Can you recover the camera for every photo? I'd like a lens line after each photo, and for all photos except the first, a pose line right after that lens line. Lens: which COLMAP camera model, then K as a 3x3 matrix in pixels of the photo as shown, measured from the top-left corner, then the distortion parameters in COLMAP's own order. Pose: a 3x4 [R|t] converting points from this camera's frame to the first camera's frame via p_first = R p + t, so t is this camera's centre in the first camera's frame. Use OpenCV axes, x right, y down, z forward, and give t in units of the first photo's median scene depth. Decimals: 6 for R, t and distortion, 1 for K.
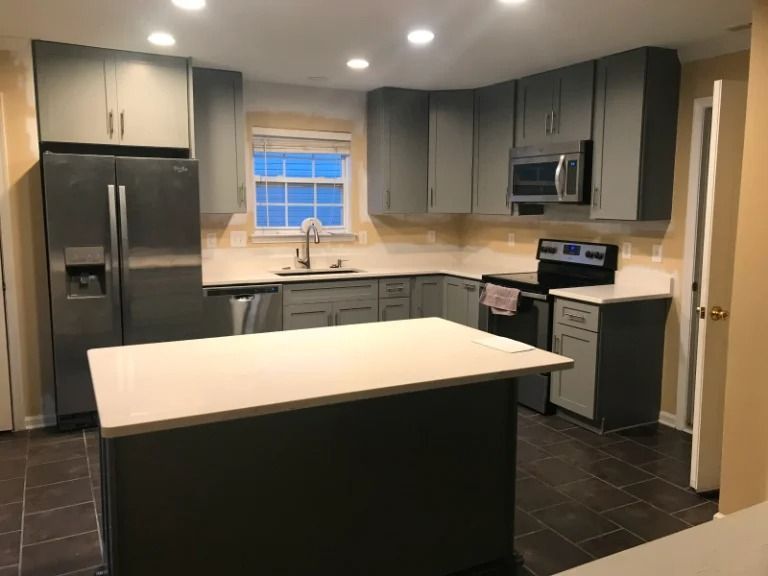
lens RADIAL K [[631.8, 0, 383.2], [0, 631.8, 283.3], [0, 0, 1]] dist [0.027911, -0.006739]
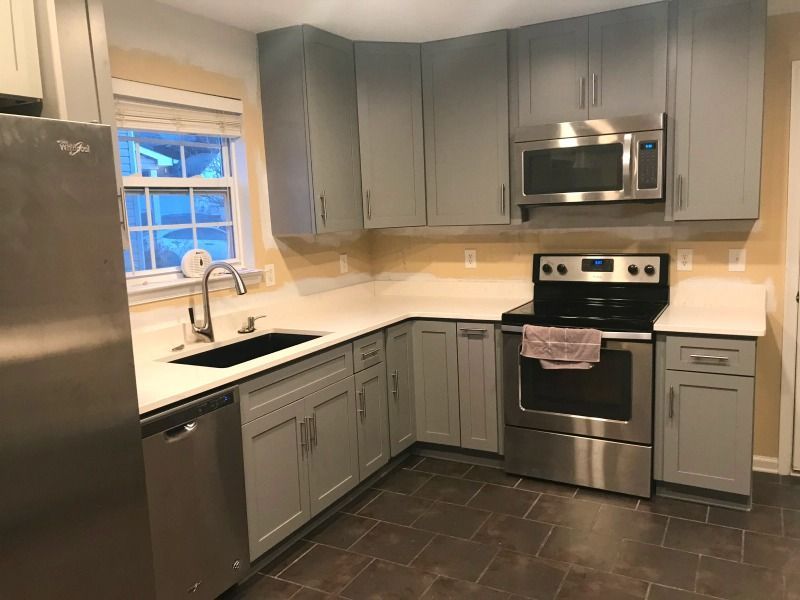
lens RADIAL K [[658.1, 0, 398.1], [0, 658.1, 294.5], [0, 0, 1]] dist [0.027911, -0.006739]
pose [[0.830786, -0.113547, 0.544887, -0.304299], [0.117354, 0.992697, 0.027935, -0.063389], [-0.544079, 0.040736, 0.838044, 0.446047]]
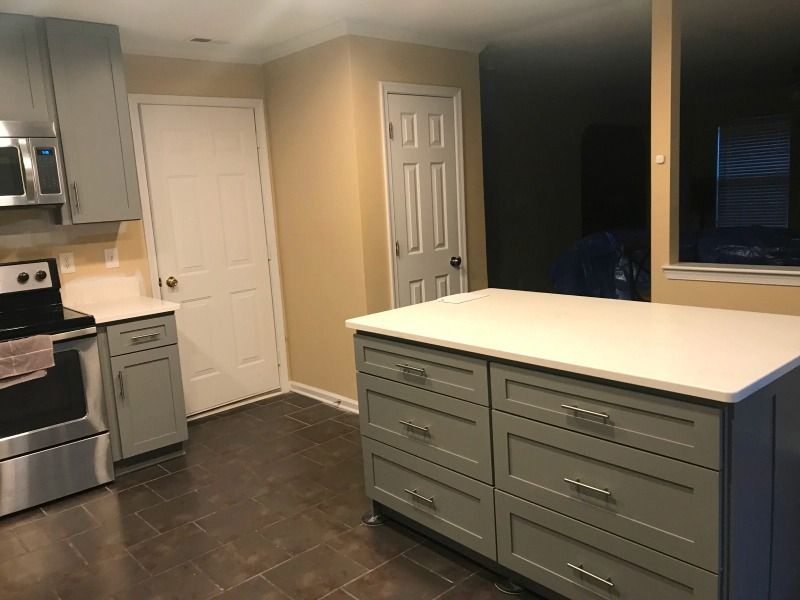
lens RADIAL K [[658.1, 0, 395.9], [0, 658.1, 295.4], [0, 0, 1]] dist [0.027911, -0.006739]
pose [[-0.238363, -0.146339, 0.960088, -0.475953], [0.187575, 0.963031, 0.193357, -0.084076], [-0.952890, 0.226177, -0.202101, 0.671919]]
